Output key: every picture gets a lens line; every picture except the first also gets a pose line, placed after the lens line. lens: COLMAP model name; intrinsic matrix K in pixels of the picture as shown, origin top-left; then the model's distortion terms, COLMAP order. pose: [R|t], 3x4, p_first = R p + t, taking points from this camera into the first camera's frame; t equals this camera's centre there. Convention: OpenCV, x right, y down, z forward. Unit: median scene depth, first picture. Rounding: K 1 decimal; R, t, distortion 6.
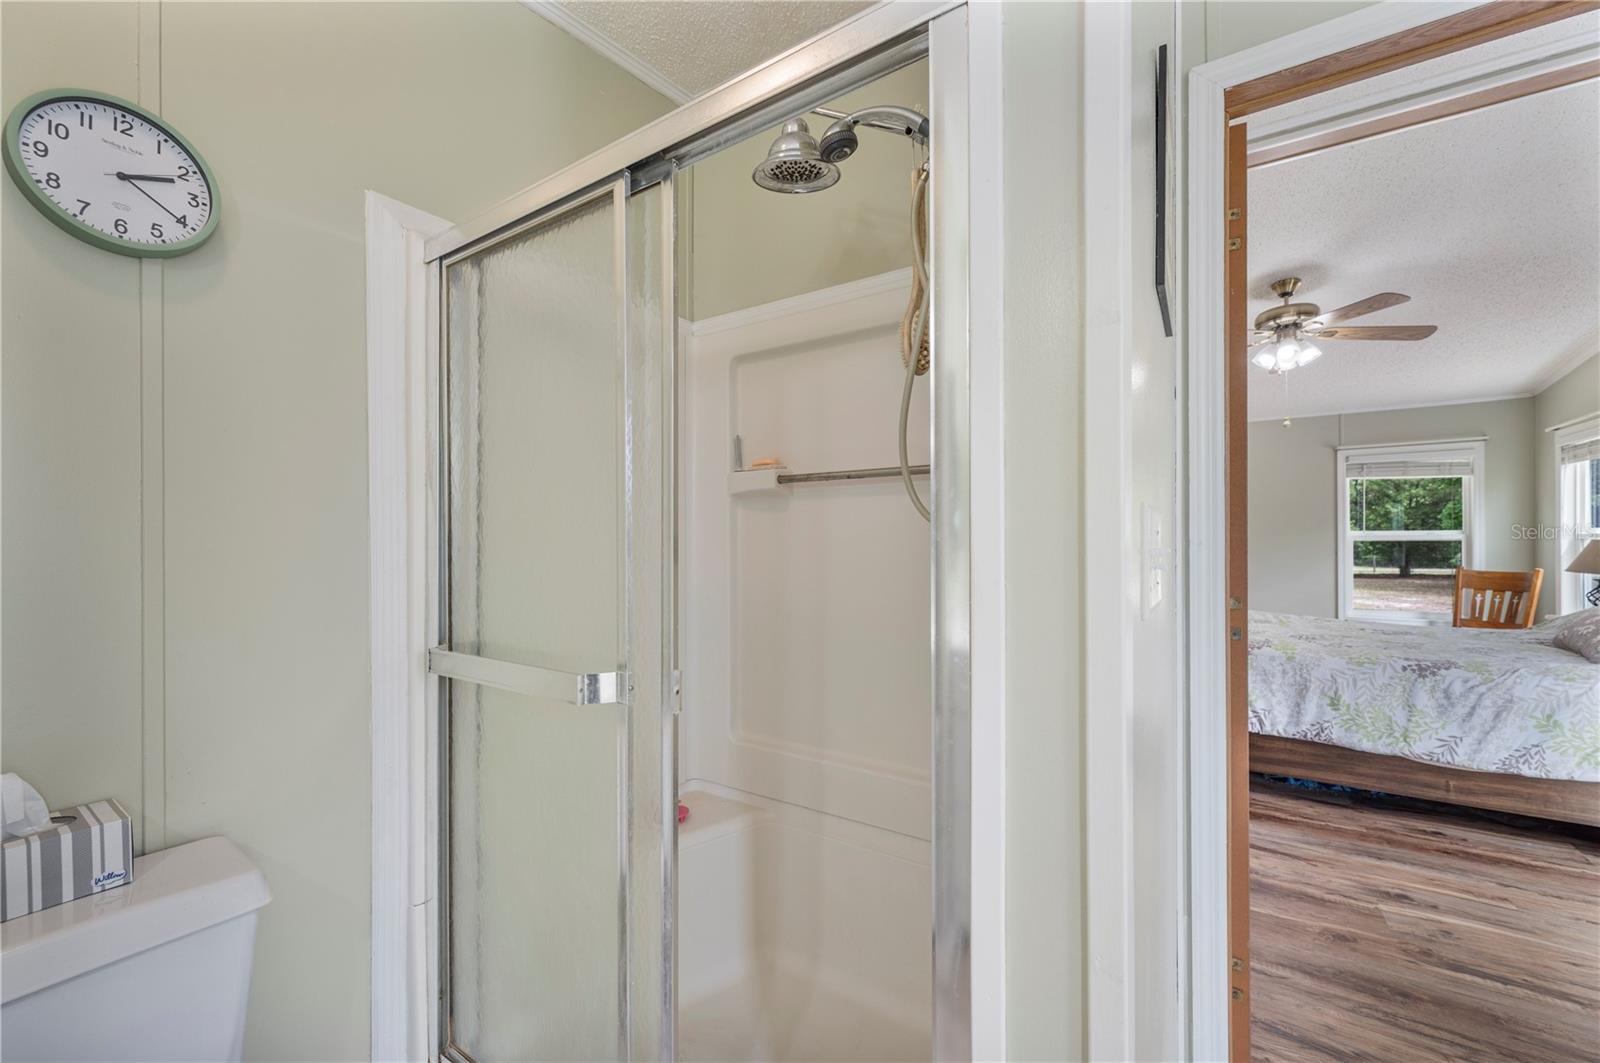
lens RADIAL K [[632.8, 0, 798.2], [0, 632.8, 541.8], [0, 0, 1]] dist [0.000270, -0.000942]
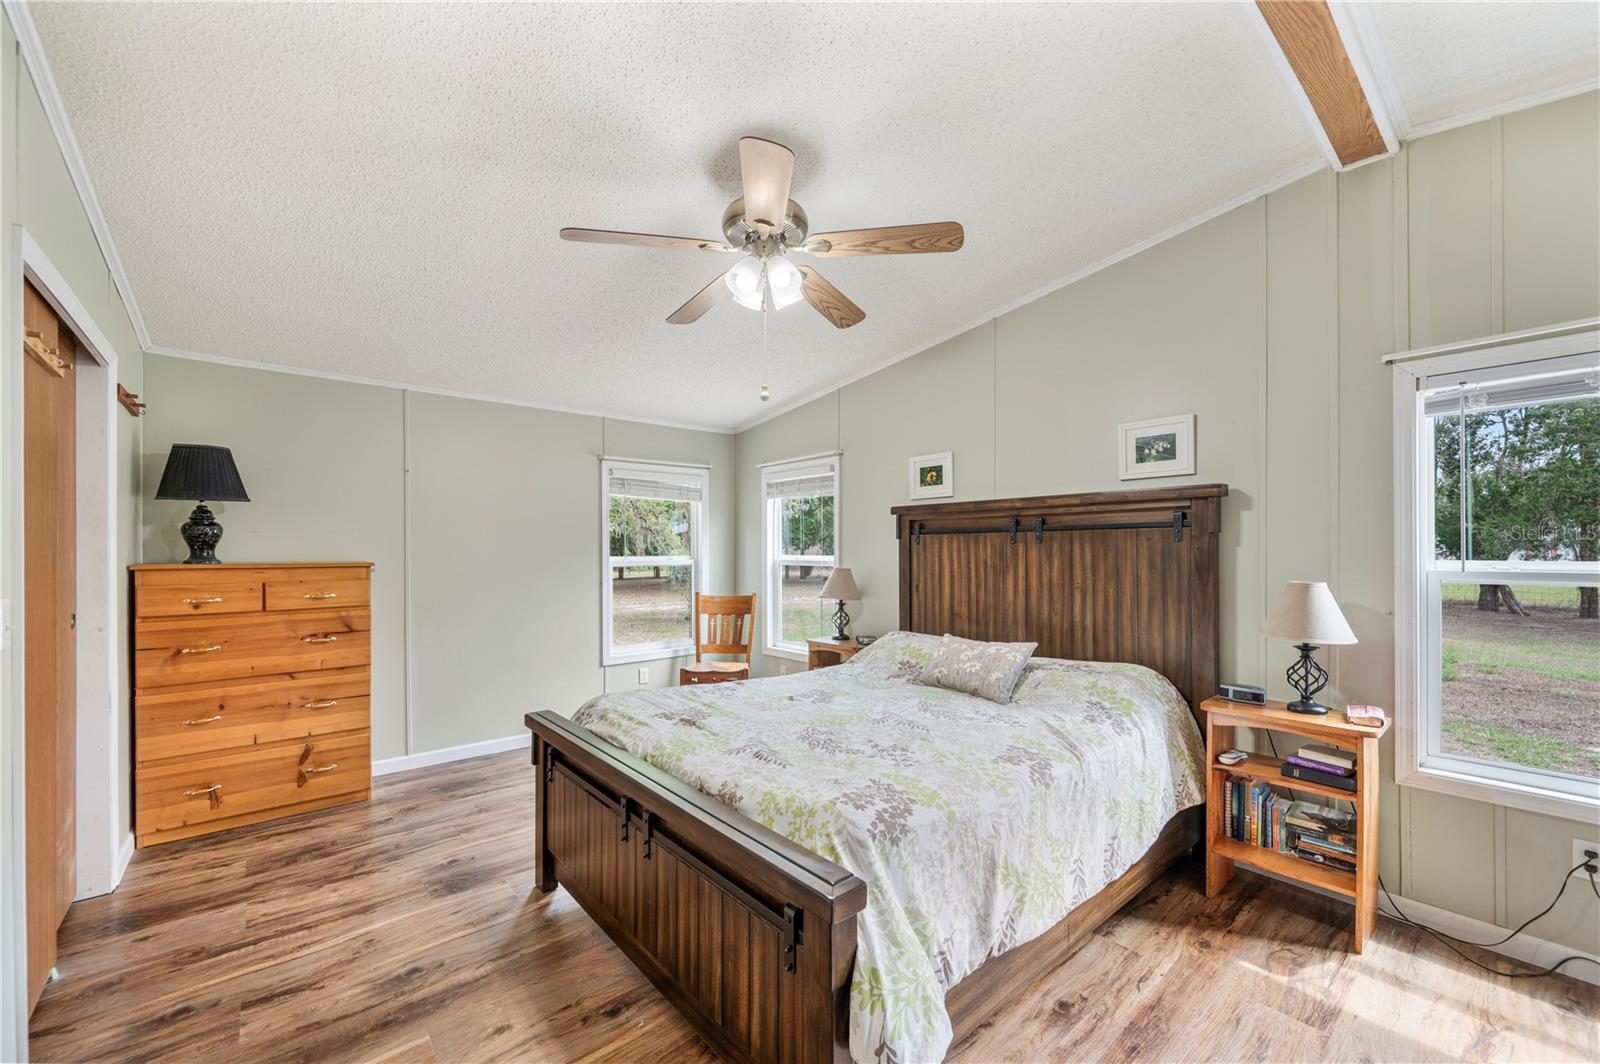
lens RADIAL K [[632.8, 0, 799.9], [0, 632.8, 545.8], [0, 0, 1]] dist [0.000270, -0.000942]
pose [[0.273084, 0.007388, 0.961962, 0.130031], [0.000545, 0.999969, -0.007835, -0.027038], [-0.961990, 0.002663, 0.273071, 0.585653]]
